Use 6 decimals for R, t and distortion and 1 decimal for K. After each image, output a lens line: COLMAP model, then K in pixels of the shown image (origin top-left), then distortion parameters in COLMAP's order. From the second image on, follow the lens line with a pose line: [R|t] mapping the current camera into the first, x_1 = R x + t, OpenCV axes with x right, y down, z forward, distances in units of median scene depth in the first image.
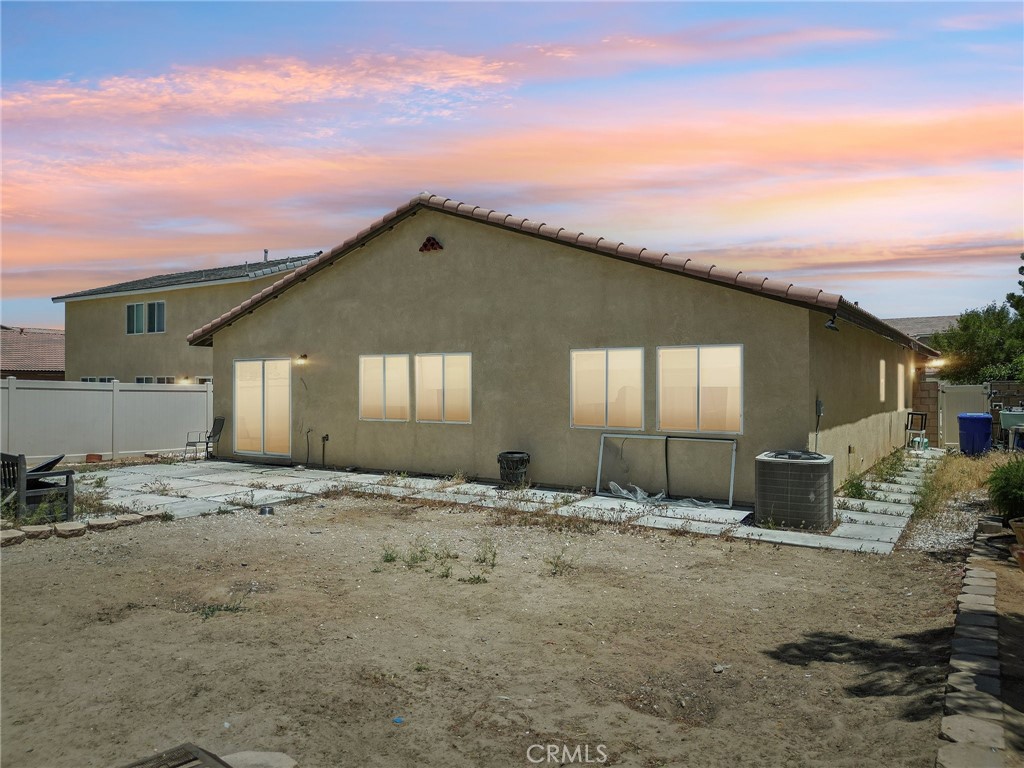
lens RADIAL K [[725.4, 0, 512.0], [0, 725.4, 384.0], [0, 0, 1]] dist [0.072264, -0.079498]
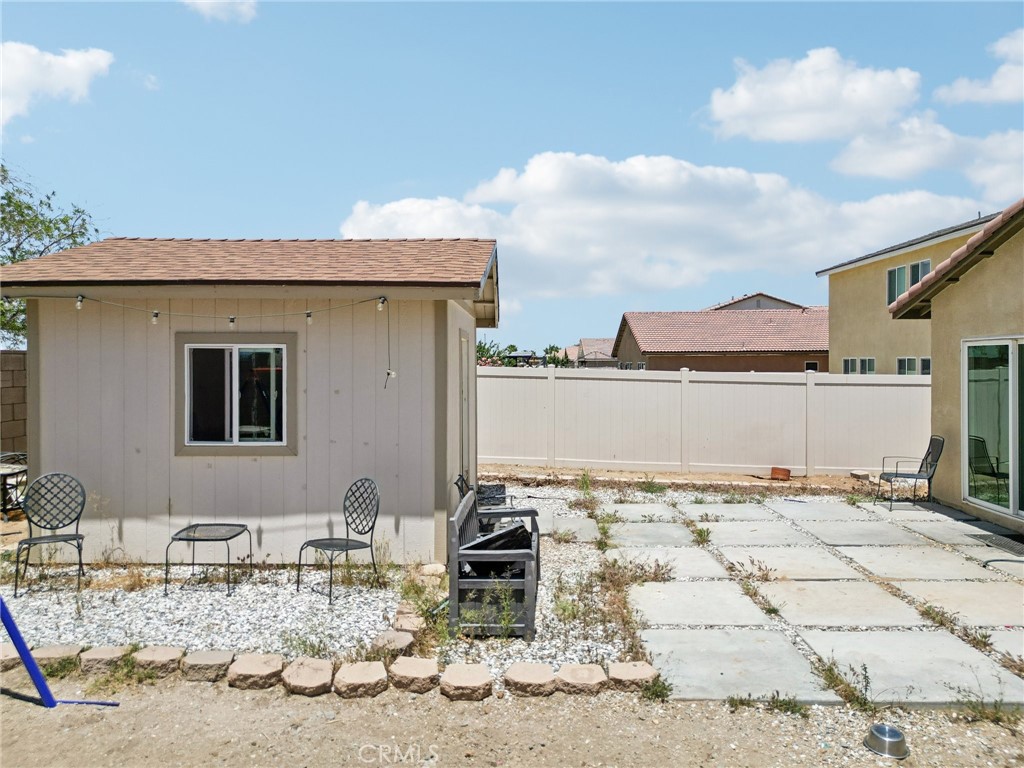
lens RADIAL K [[731.7, 0, 507.8], [0, 731.7, 364.8], [0, 0, 1]] dist [0.024890, 0.000463]
pose [[0.512234, 0.000817, -0.858846, -0.143529], [0.010056, 0.999925, 0.006949, -0.049455], [0.858787, -0.012196, 0.512187, 0.919832]]
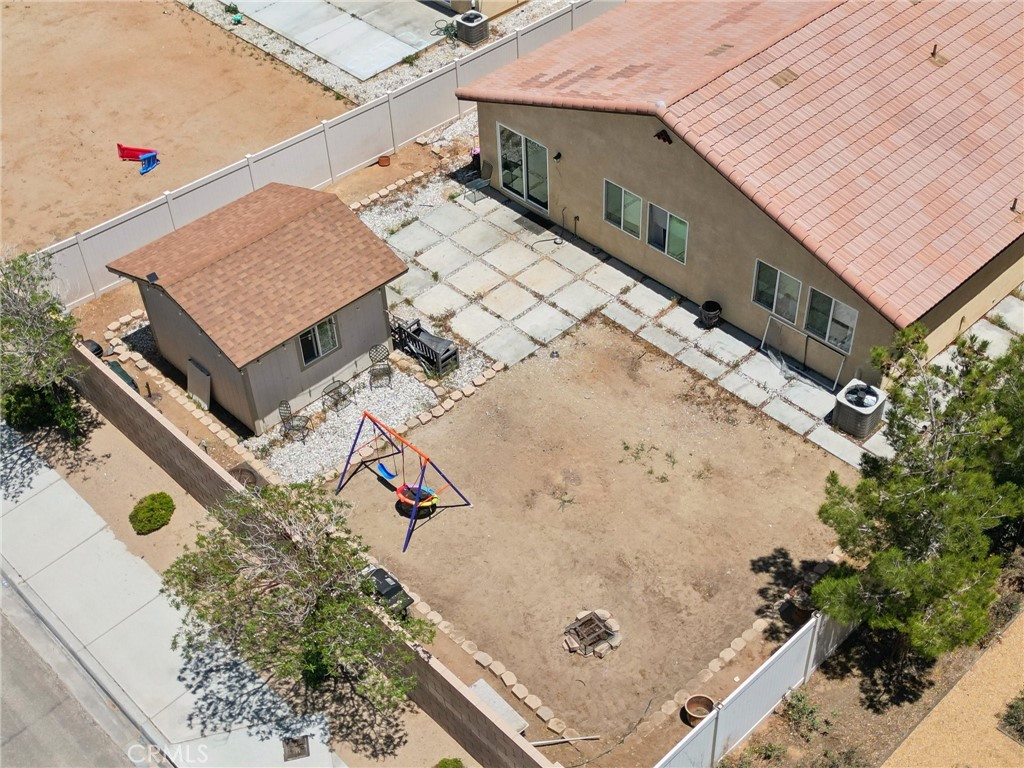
lens RADIAL K [[1270.1, 0, 512.0], [0, 1270.1, 384.0], [0, 0, 1]] dist [0.180266, -0.500937]
pose [[0.973173, 0.126847, -0.191948, 0.213474], [0.038504, 0.732729, 0.679431, -2.644077], [0.226830, -0.668594, 0.708188, -1.721024]]
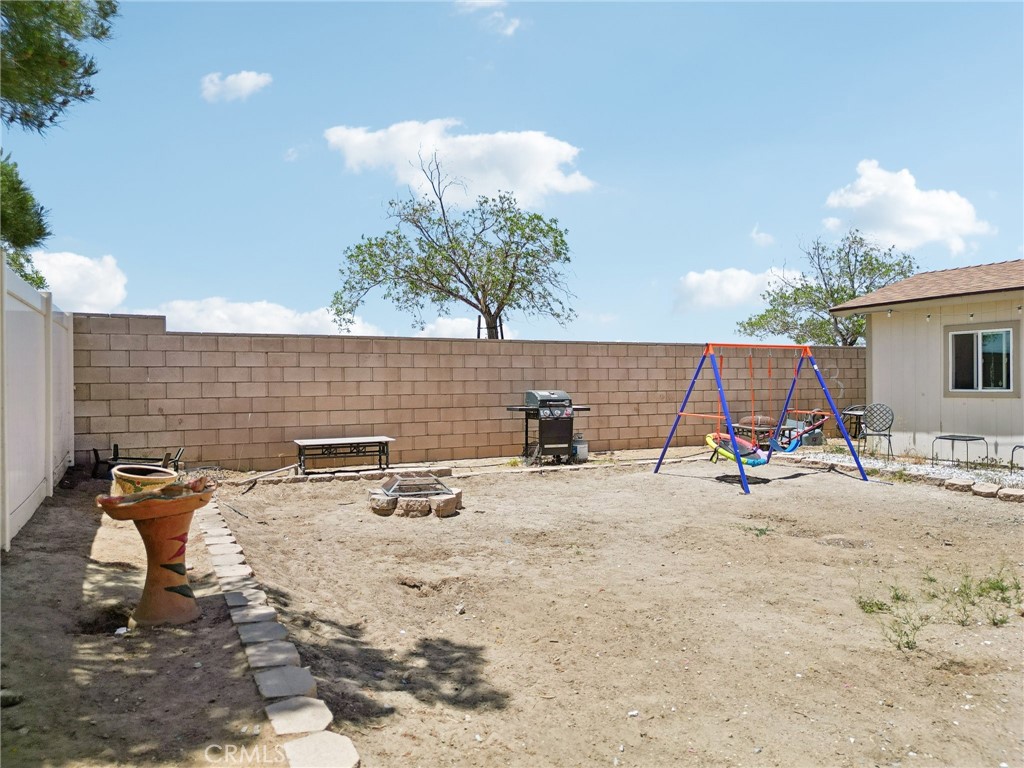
lens RADIAL K [[725.4, 0, 512.0], [0, 725.4, 384.0], [0, 0, 1]] dist [0.072264, -0.079498]
pose [[-0.506194, -0.001023, -0.862419, 0.754520], [0.014532, 0.999847, -0.009715, 0.045999], [0.862297, -0.017450, -0.506102, 1.042032]]
